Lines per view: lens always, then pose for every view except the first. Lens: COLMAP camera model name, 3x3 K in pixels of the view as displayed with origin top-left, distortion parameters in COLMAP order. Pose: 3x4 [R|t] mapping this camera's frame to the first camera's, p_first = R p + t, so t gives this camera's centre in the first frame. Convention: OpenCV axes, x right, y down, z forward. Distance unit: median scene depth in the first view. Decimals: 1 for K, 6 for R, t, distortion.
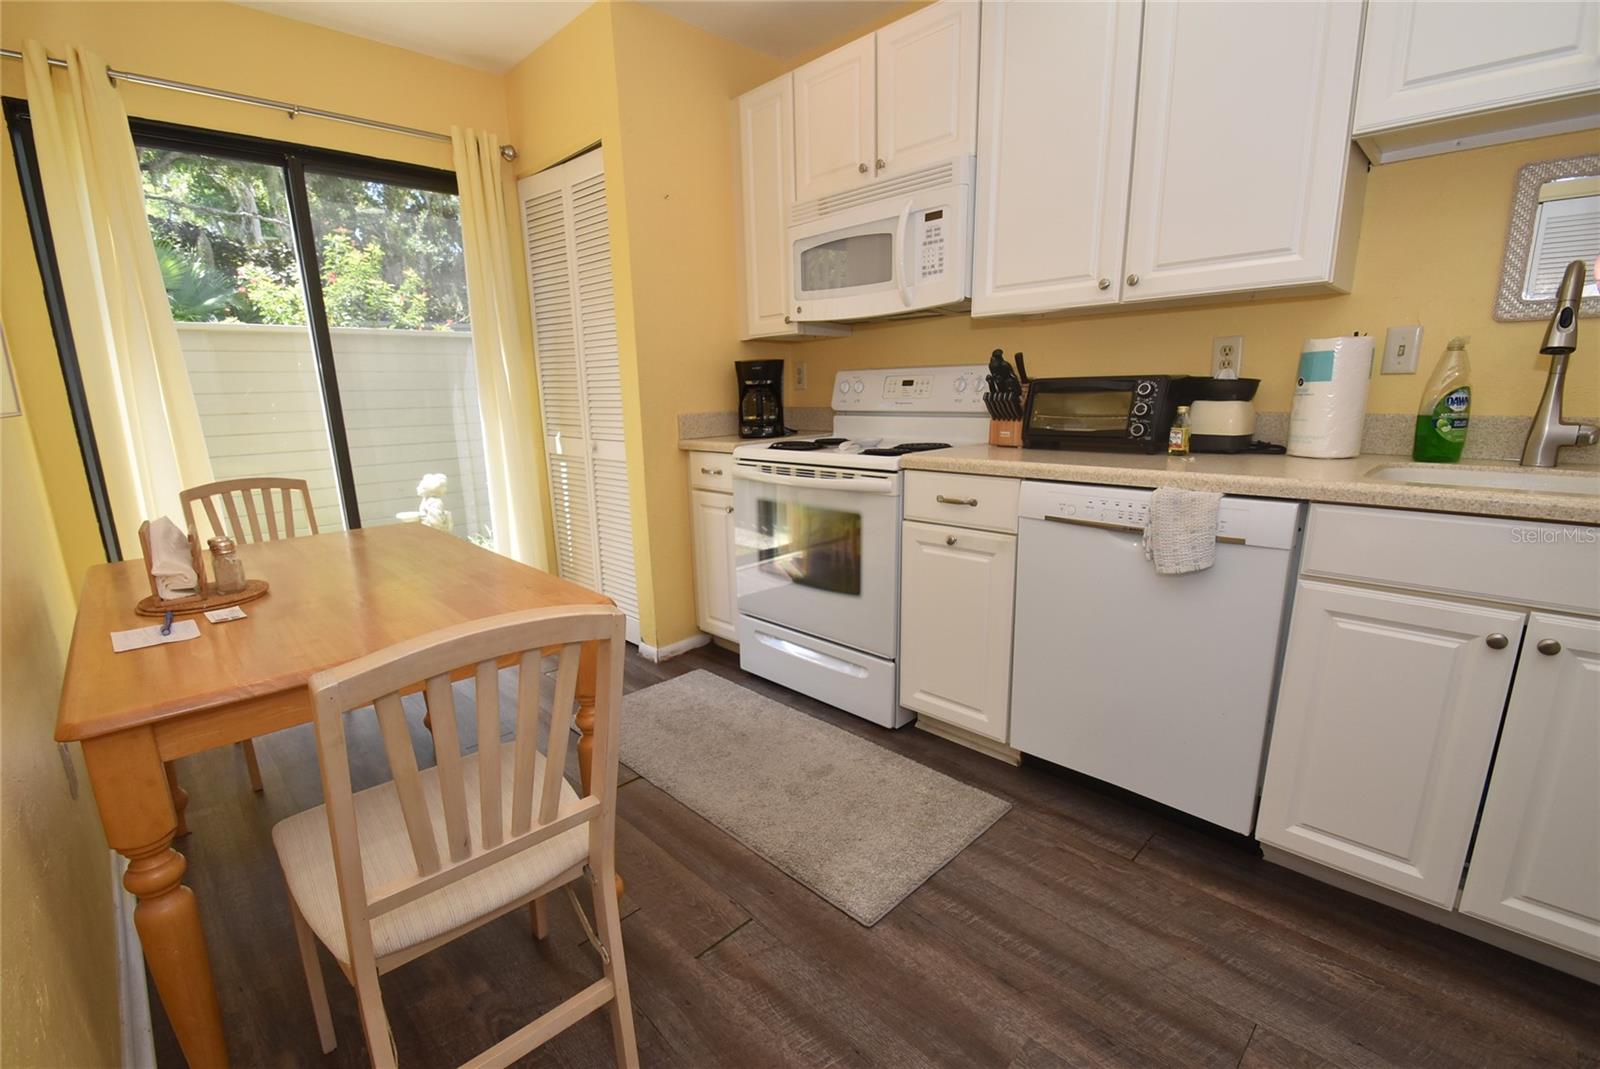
lens RADIAL K [[699.9, 0, 785.8], [0, 699.9, 553.1], [0, 0, 1]] dist [0.025656, -0.024265]
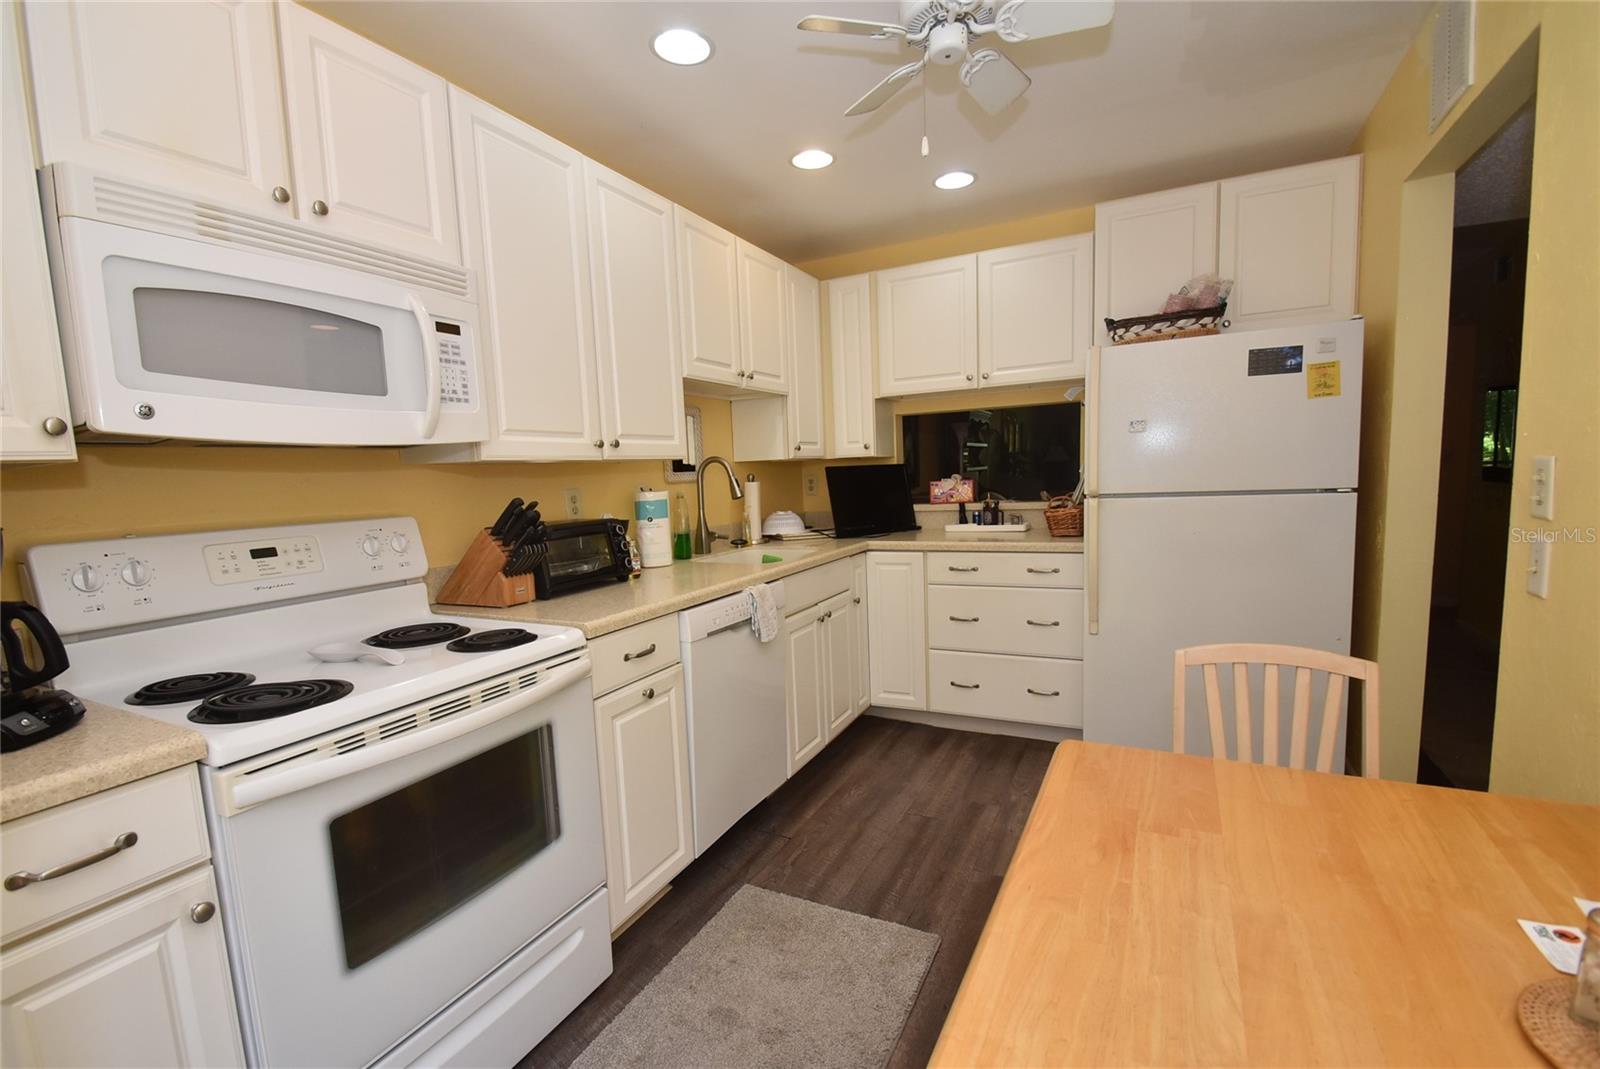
lens RADIAL K [[699.9, 0, 785.8], [0, 699.9, 553.1], [0, 0, 1]] dist [0.025656, -0.024265]
pose [[-0.314751, -0.074830, 0.946220, -0.645274], [0.263977, 0.950658, 0.162990, -0.280042], [-0.911728, 0.301082, -0.279467, 0.963341]]
